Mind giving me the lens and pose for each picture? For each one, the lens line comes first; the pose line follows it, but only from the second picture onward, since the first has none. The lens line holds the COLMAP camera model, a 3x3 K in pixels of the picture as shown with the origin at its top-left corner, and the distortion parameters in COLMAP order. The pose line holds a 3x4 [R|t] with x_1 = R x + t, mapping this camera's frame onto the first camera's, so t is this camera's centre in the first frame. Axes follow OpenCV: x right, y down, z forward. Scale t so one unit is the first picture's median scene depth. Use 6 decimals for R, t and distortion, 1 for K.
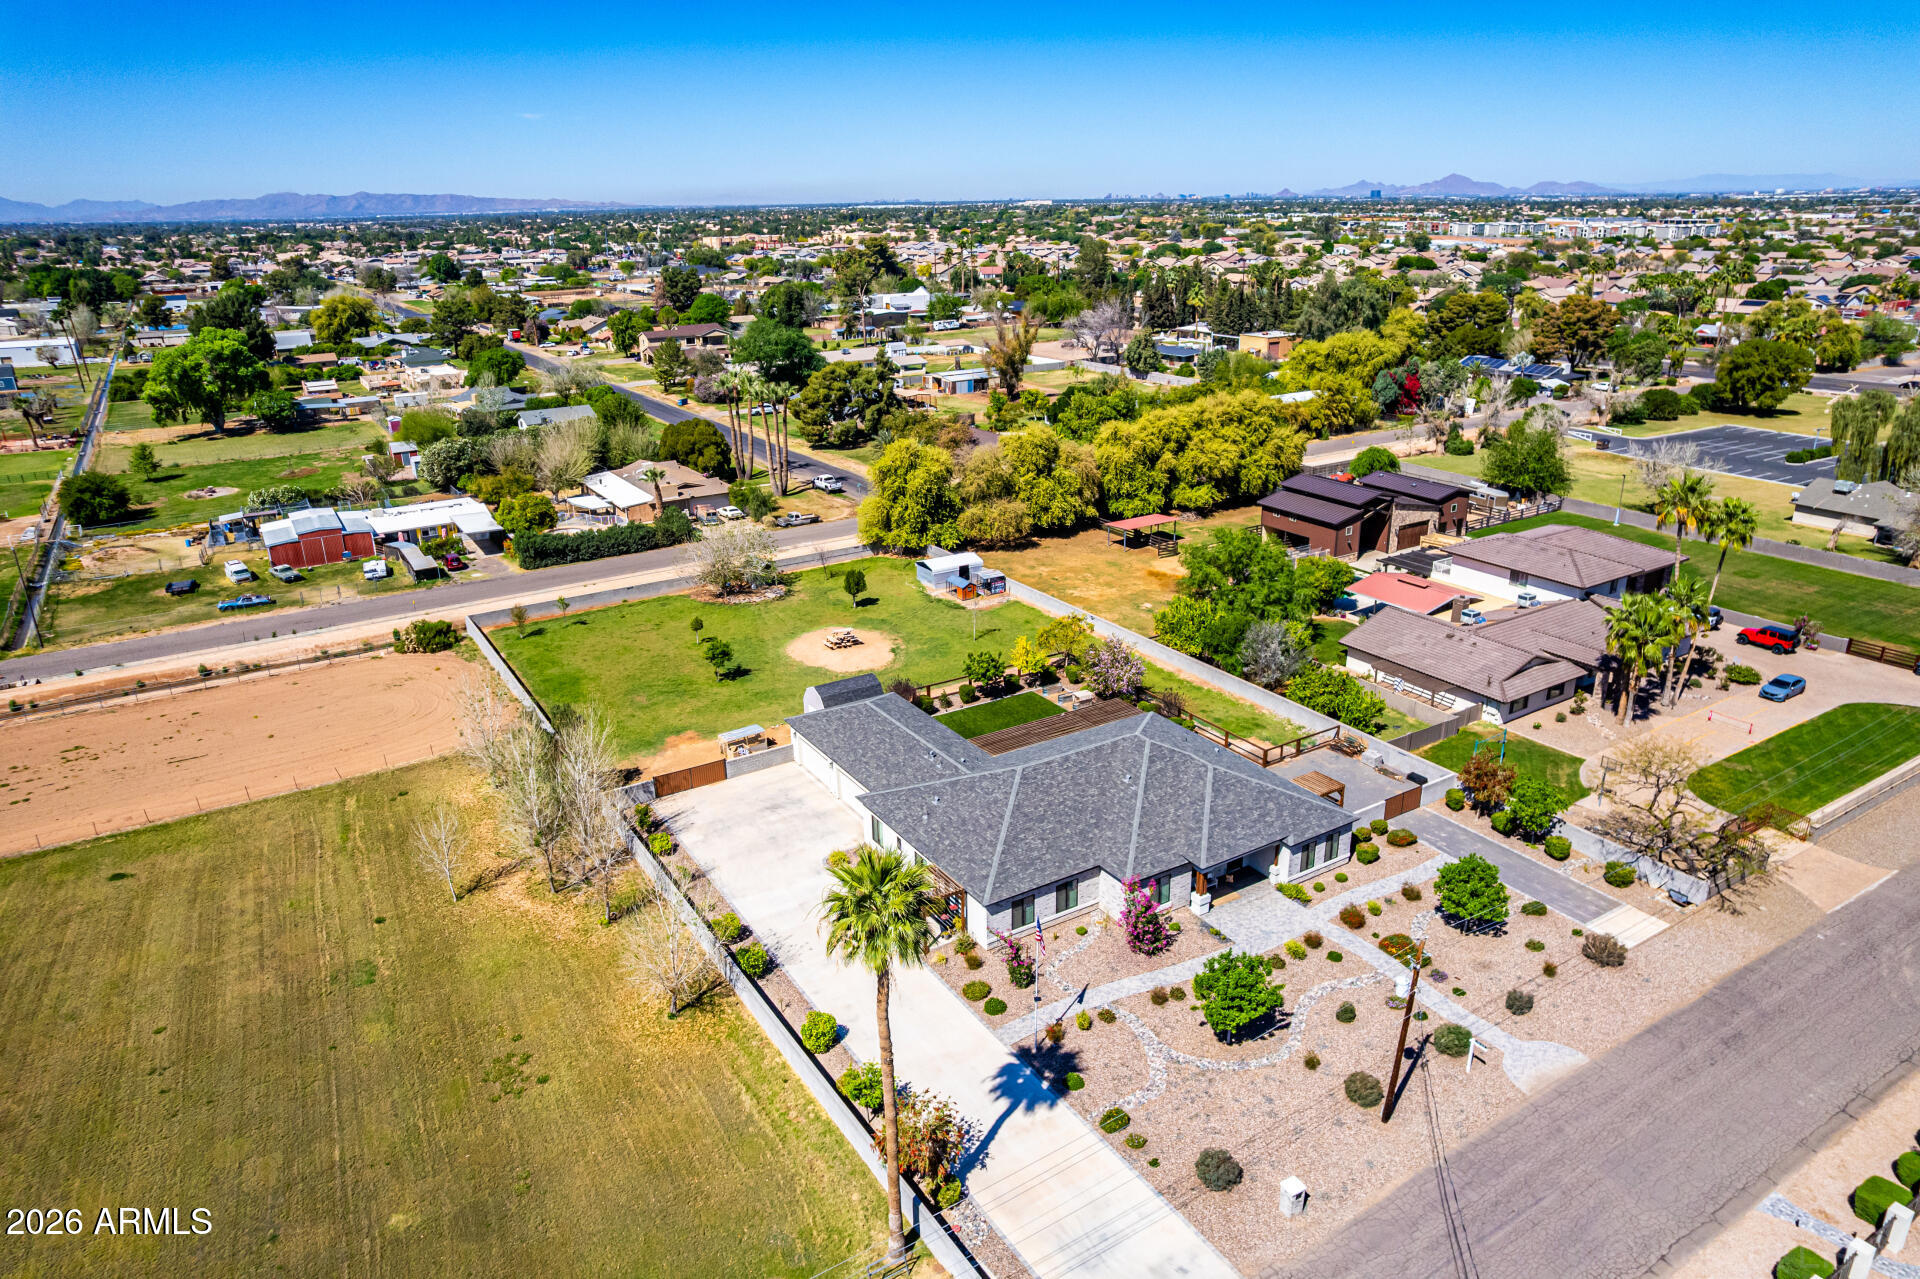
lens RADIAL K [[1236.6, 0, 979.6], [0, 1236.6, 634.0], [0, 0, 1]] dist [-0.072640, 0.061503]
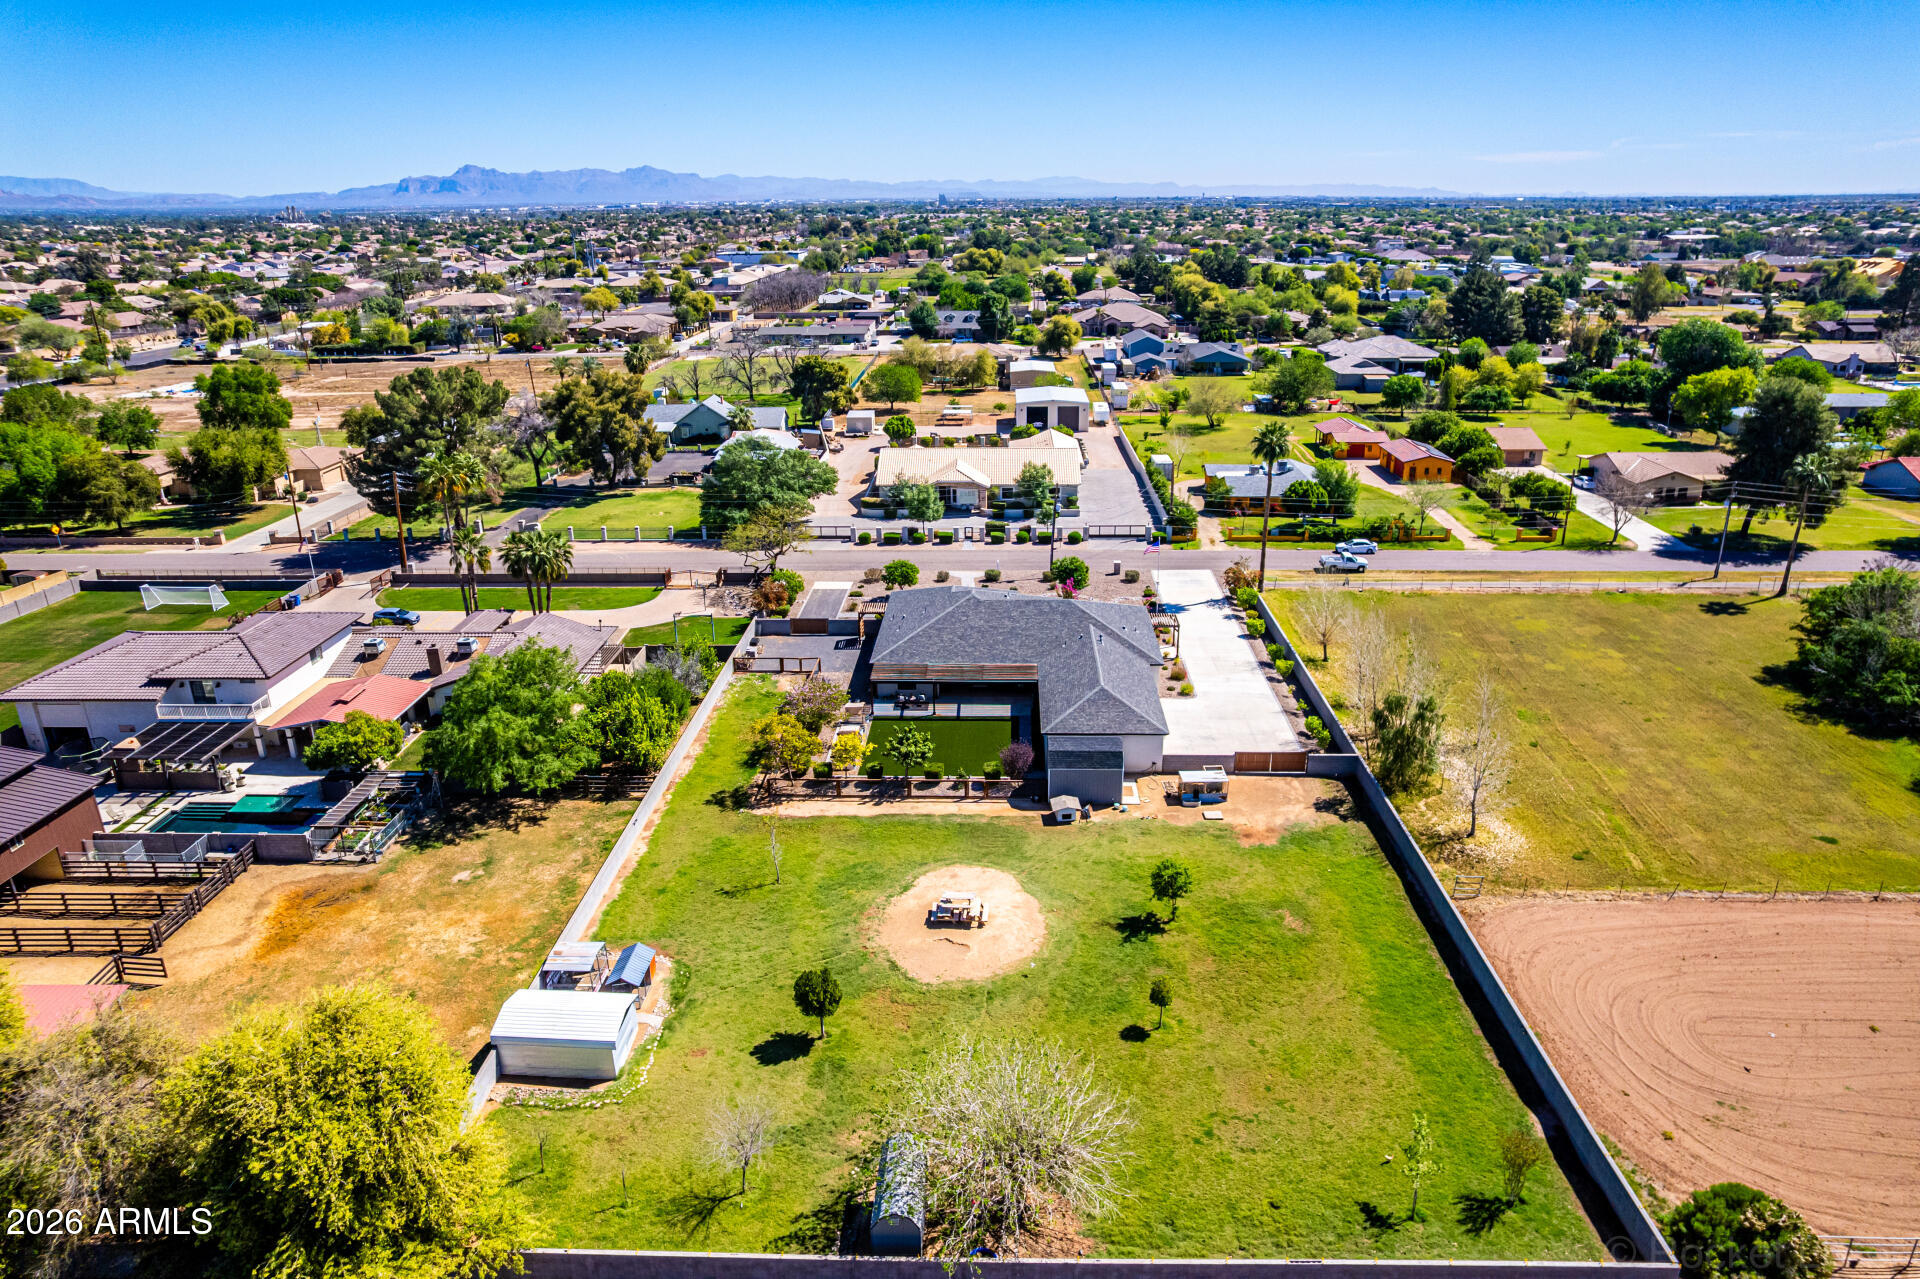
lens RADIAL K [[1236.6, 0, 967.7], [0, 1236.6, 641.4], [0, 0, 1]] dist [-0.072640, 0.061503]
pose [[-0.824480, -0.169446, 0.539926, -0.507941], [0.211270, 0.792960, 0.571471, -0.543157], [-0.524974, 0.585237, -0.617981, 1.535637]]
